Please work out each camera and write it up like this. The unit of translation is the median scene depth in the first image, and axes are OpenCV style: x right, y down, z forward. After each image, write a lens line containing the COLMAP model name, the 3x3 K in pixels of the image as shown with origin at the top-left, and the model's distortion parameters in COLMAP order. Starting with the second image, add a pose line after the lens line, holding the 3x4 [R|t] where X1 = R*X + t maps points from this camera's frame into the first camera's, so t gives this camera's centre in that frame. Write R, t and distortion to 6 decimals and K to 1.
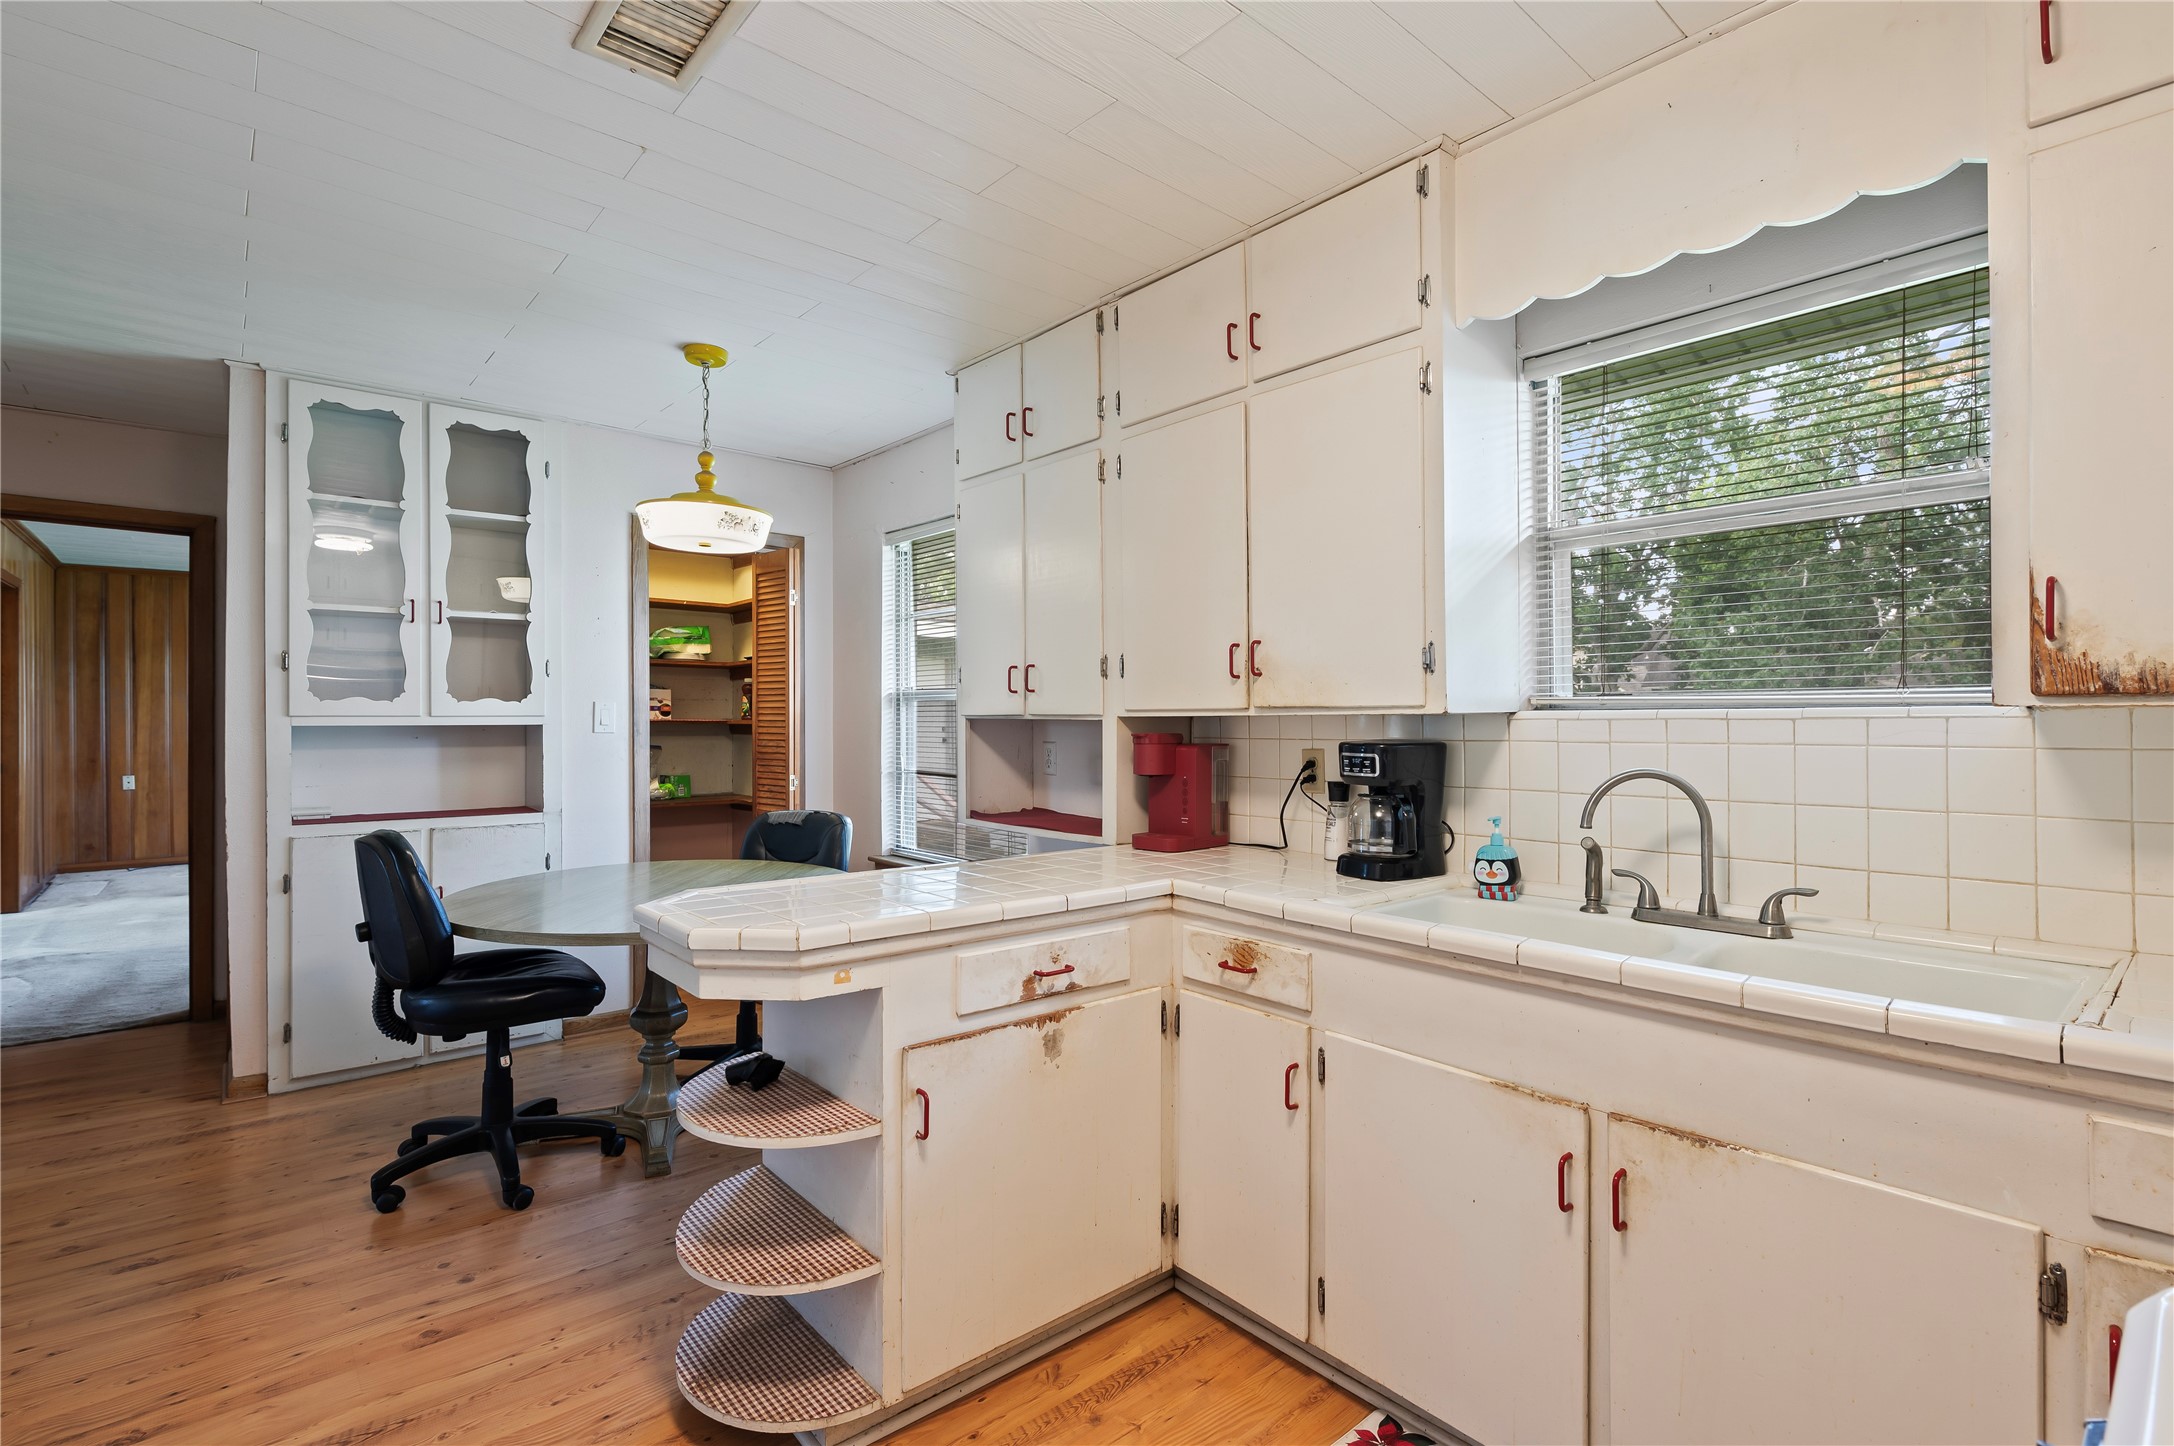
lens RADIAL K [[991.5, 0, 1040.0], [0, 991.5, 701.6], [0, 0, 1]] dist [-0.001677, -0.000623]
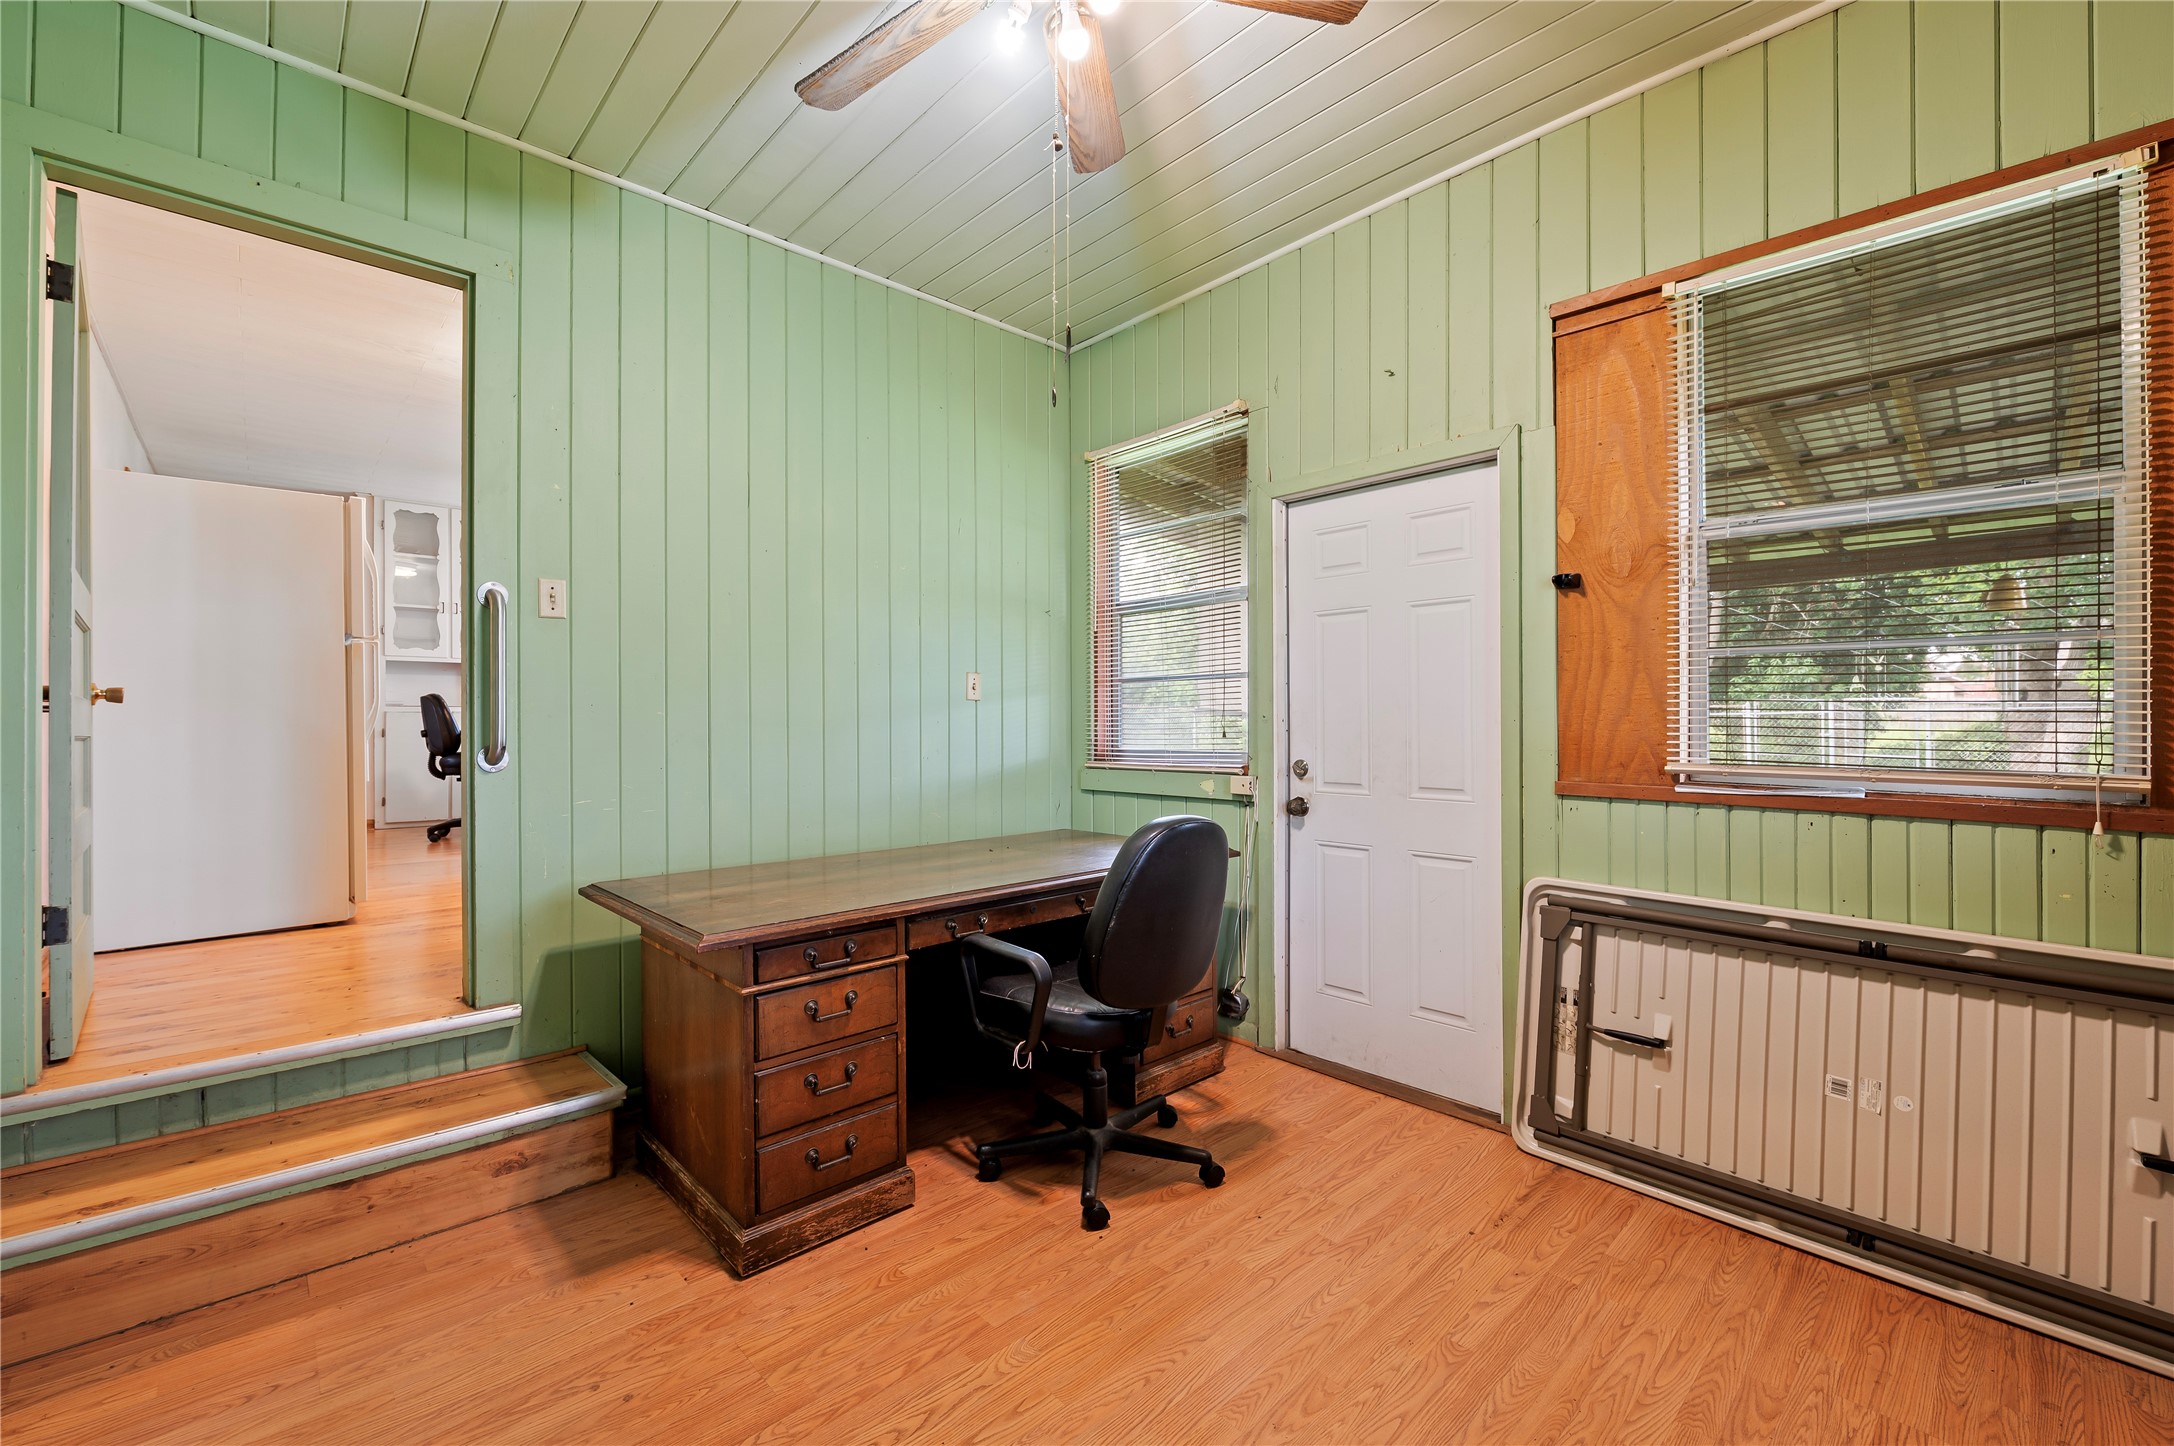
lens RADIAL K [[902.0, 0, 1079.1], [0, 902.0, 720.0], [0, 0, 1]] dist [-0.003739, -0.000391]
pose [[0.998450, 0.007100, 0.055195, 0.660682], [-0.007765, 0.999900, 0.011840, 0.122541], [-0.055105, -0.012250, 0.998405, -1.065522]]
